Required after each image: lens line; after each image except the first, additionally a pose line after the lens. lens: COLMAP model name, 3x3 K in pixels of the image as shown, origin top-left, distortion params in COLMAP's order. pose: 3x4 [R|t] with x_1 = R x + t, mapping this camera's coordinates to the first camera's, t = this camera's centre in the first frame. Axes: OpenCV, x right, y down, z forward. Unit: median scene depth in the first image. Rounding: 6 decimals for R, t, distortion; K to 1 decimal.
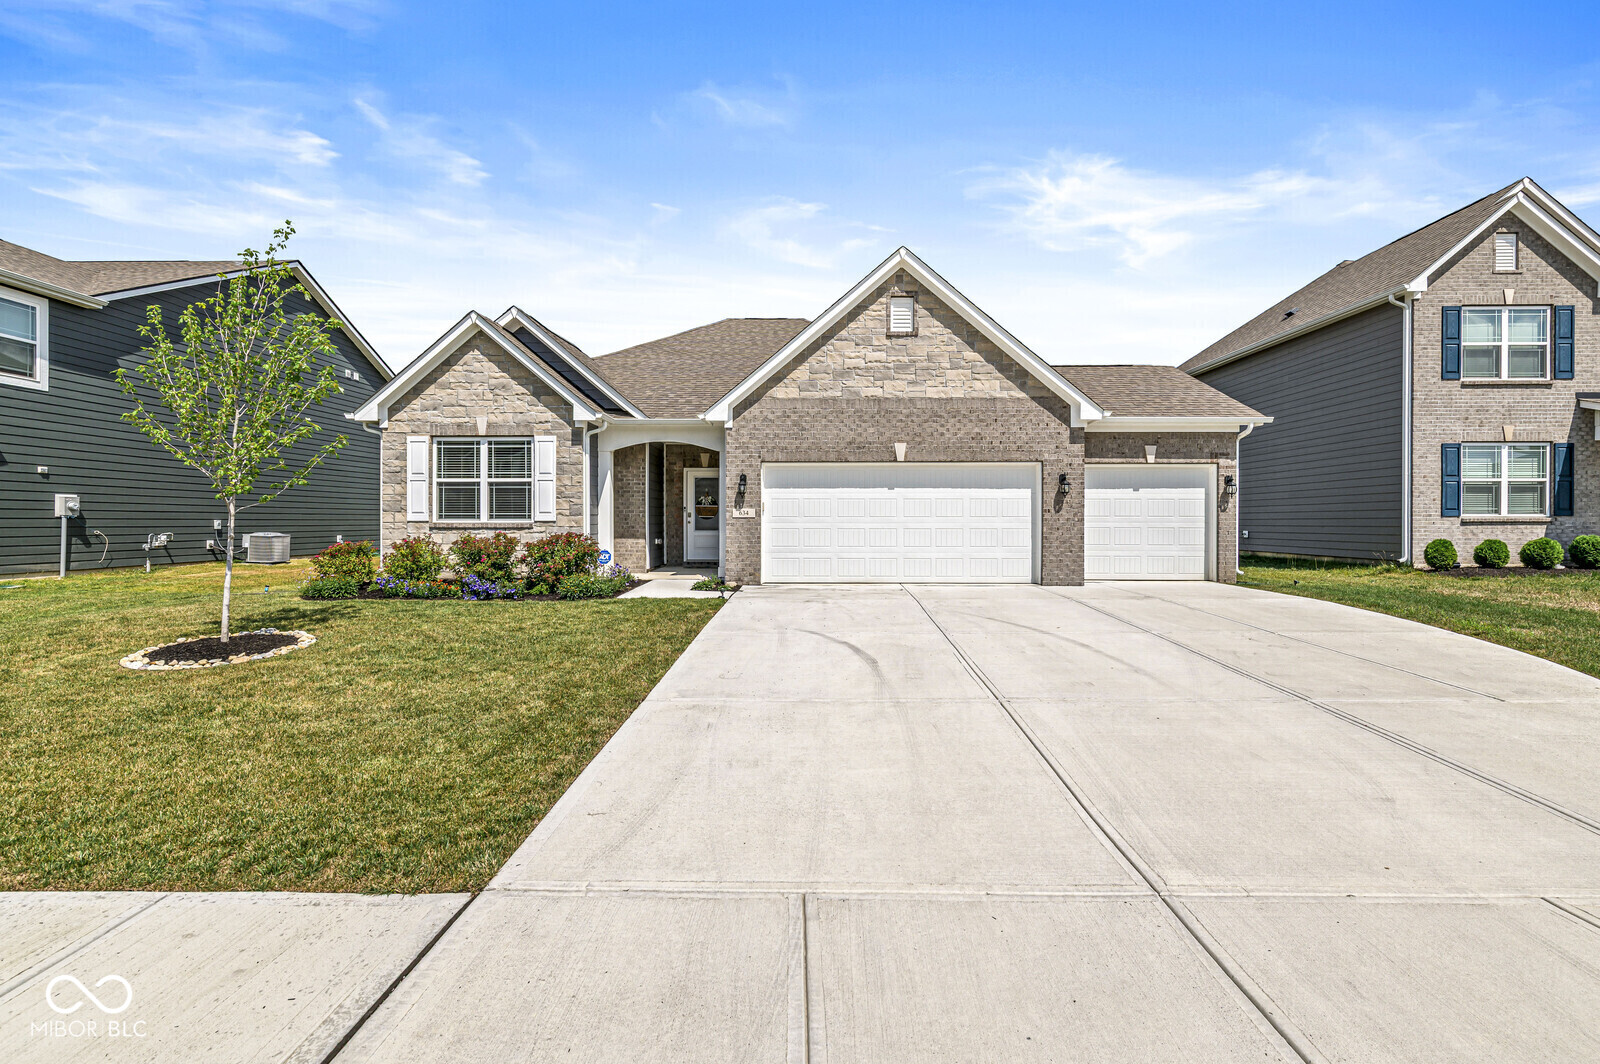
lens RADIAL K [[697.5, 0, 804.3], [0, 697.5, 524.8], [0, 0, 1]] dist [0.000747, -0.000121]
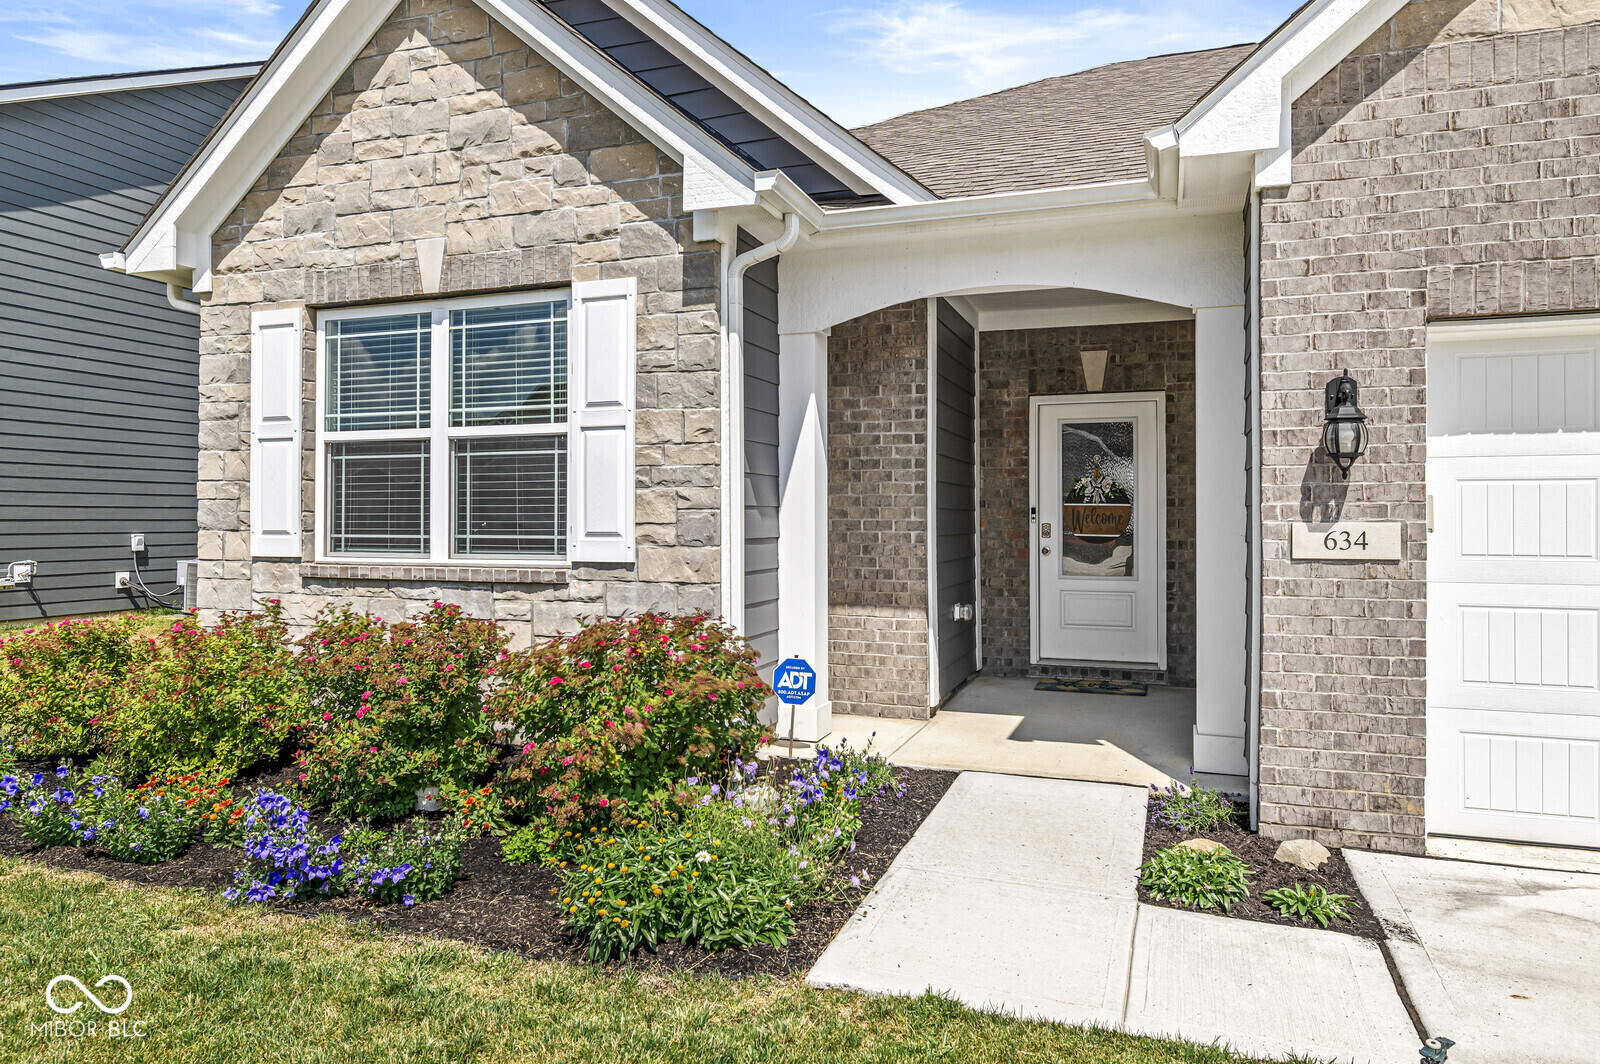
lens RADIAL K [[1021.3, 0, 803.8], [0, 1021.3, 512.1], [0, 0, 1]] dist [0.000347, 0.000341]
pose [[0.947026, -0.002781, -0.321144, -0.147525], [-0.000777, 0.999940, -0.010950, -0.022410], [0.321155, 0.010620, 0.946967, 0.608589]]
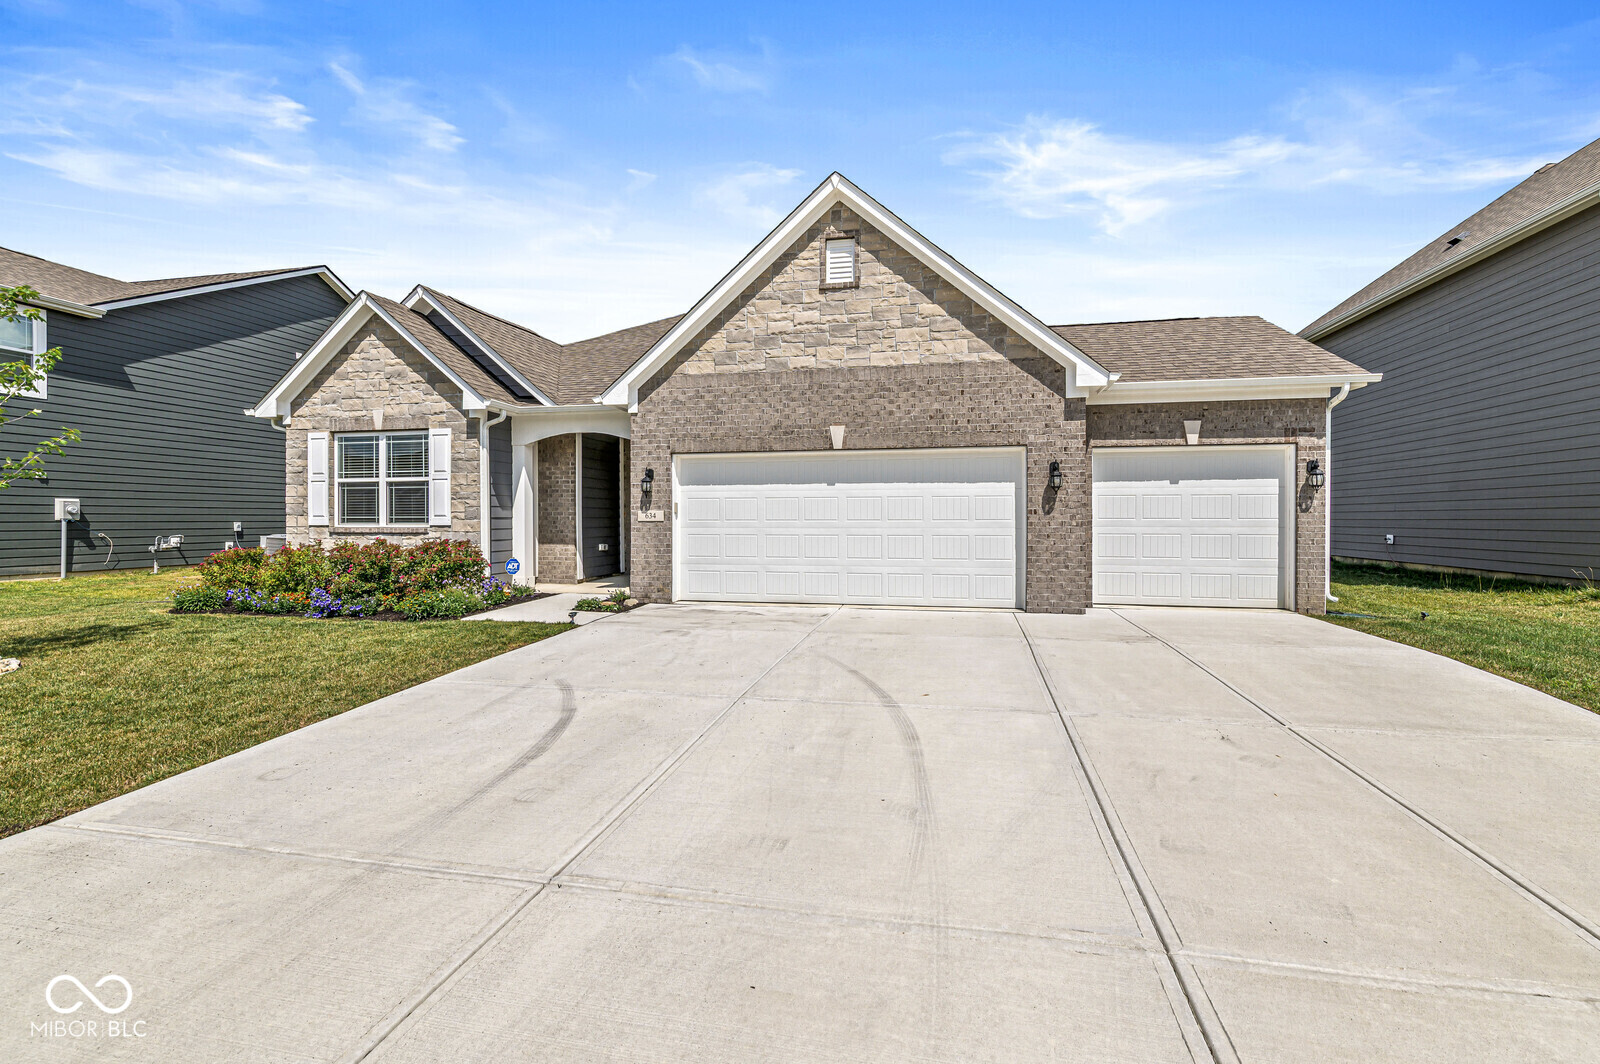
lens RADIAL K [[697.5, 0, 804.3], [0, 697.5, 524.8], [0, 0, 1]] dist [0.000747, -0.000121]
pose [[0.981959, -0.000031, -0.189095, 0.245405], [0.000877, 0.999990, 0.004391, -0.009580], [0.189093, -0.004478, 0.981949, 0.221262]]
